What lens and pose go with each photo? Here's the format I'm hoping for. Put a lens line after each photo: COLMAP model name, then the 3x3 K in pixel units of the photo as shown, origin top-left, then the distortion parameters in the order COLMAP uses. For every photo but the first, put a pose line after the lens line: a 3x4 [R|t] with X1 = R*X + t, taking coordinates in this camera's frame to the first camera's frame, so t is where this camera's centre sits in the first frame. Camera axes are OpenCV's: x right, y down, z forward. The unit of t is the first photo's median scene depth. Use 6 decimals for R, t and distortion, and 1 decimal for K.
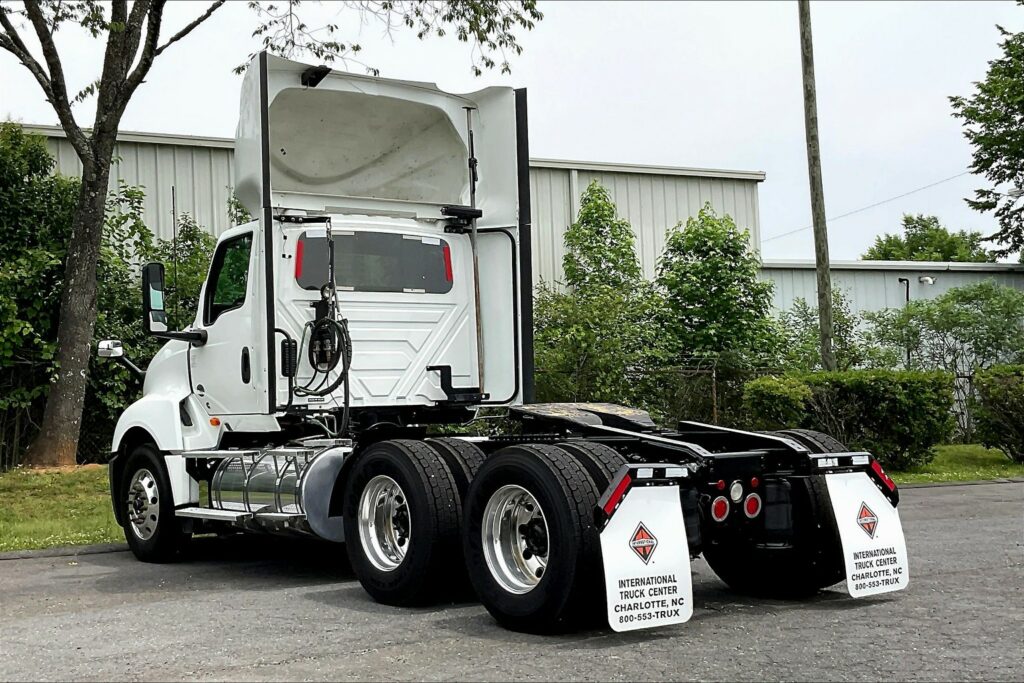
lens RADIAL K [[1362.8, 0, 449.8], [0, 1362.8, 342.1], [0, 0, 1]] dist [0.028293, 0.014027]
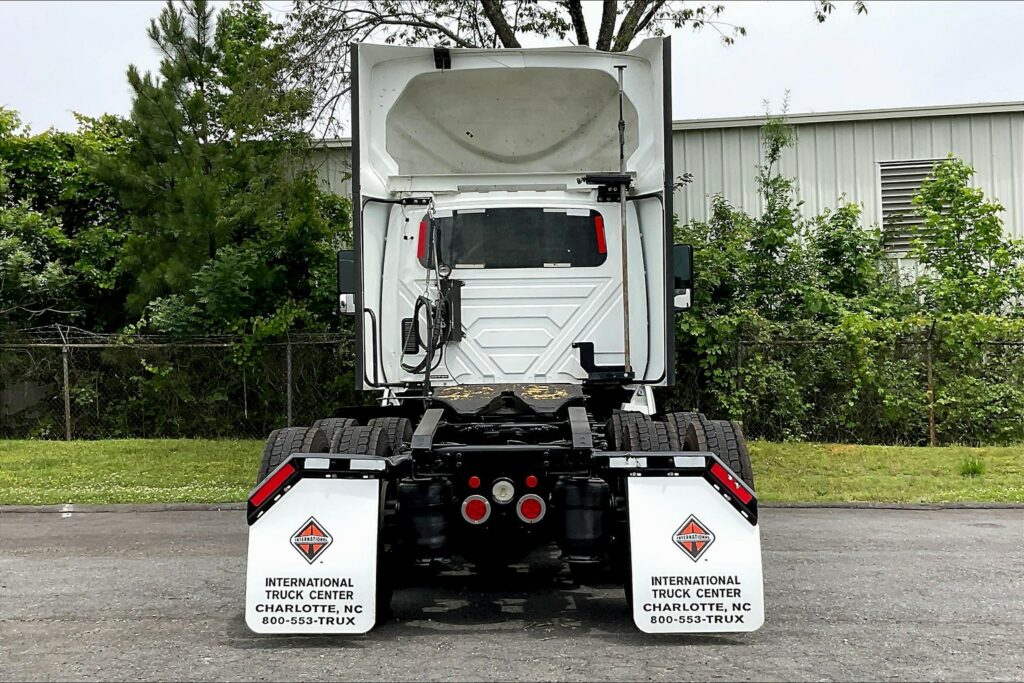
lens RADIAL K [[1264.4, 0, 512.0], [0, 1264.4, 341.5], [0, 0, 1]] dist [0.017593, 0.019381]
pose [[0.803976, -0.006676, -0.594625, 0.644920], [0.018204, 0.999745, 0.013389, 0.005195], [0.594383, -0.021589, 0.803892, 0.346819]]
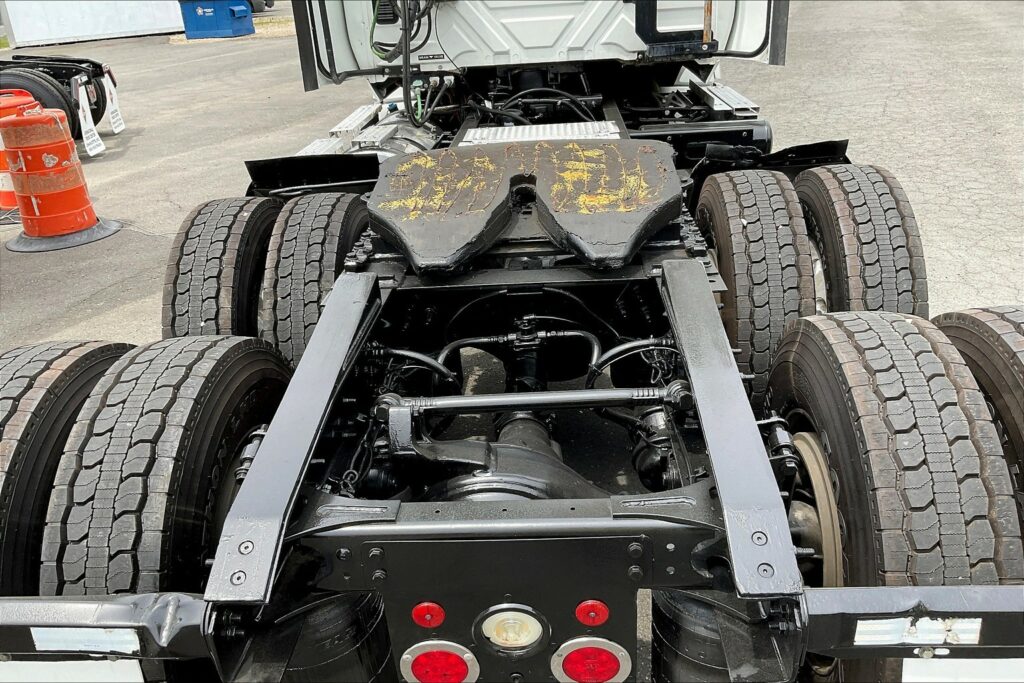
lens RADIAL K [[848.5, 0, 507.6], [0, 848.5, 340.1], [0, 0, 1]] dist [0.099416, -0.200057]
pose [[0.783341, 0.233245, -0.576172, 0.285677], [0.065303, 0.890918, 0.449444, -0.030856], [0.618153, -0.389694, 0.682661, 0.841443]]
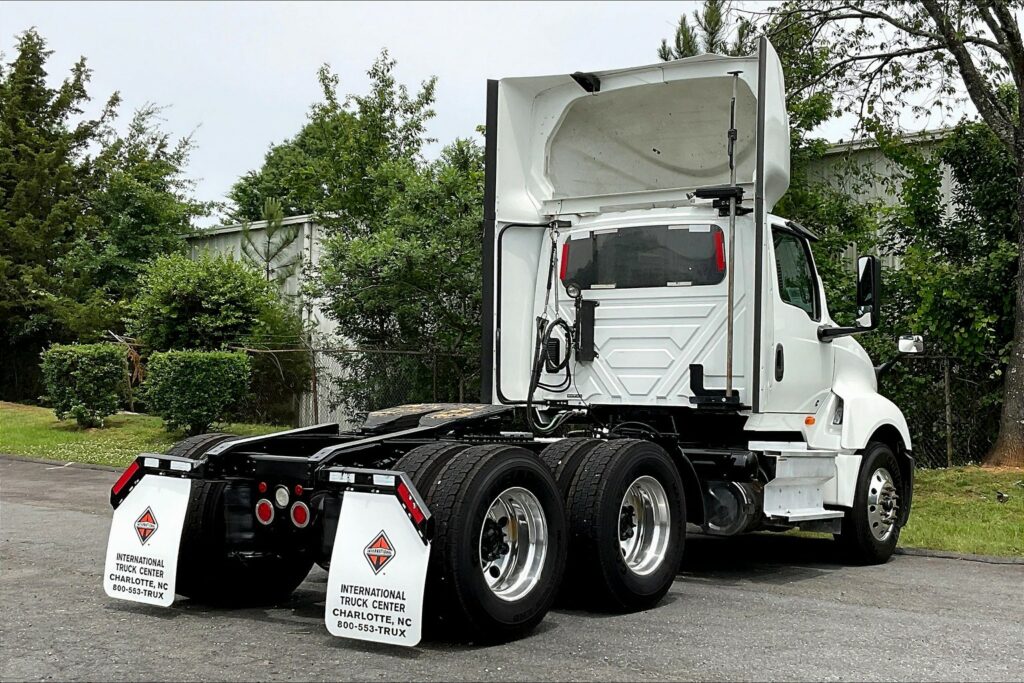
lens RADIAL K [[1363.0, 0, 529.3], [0, 1363.0, 338.5], [0, 0, 1]] dist [0.031134, 0.012066]
pose [[0.323100, -0.010778, -0.946303, 1.106169], [0.013092, 0.999890, -0.006918, 0.006629], [0.946274, -0.010153, 0.323206, 0.804162]]
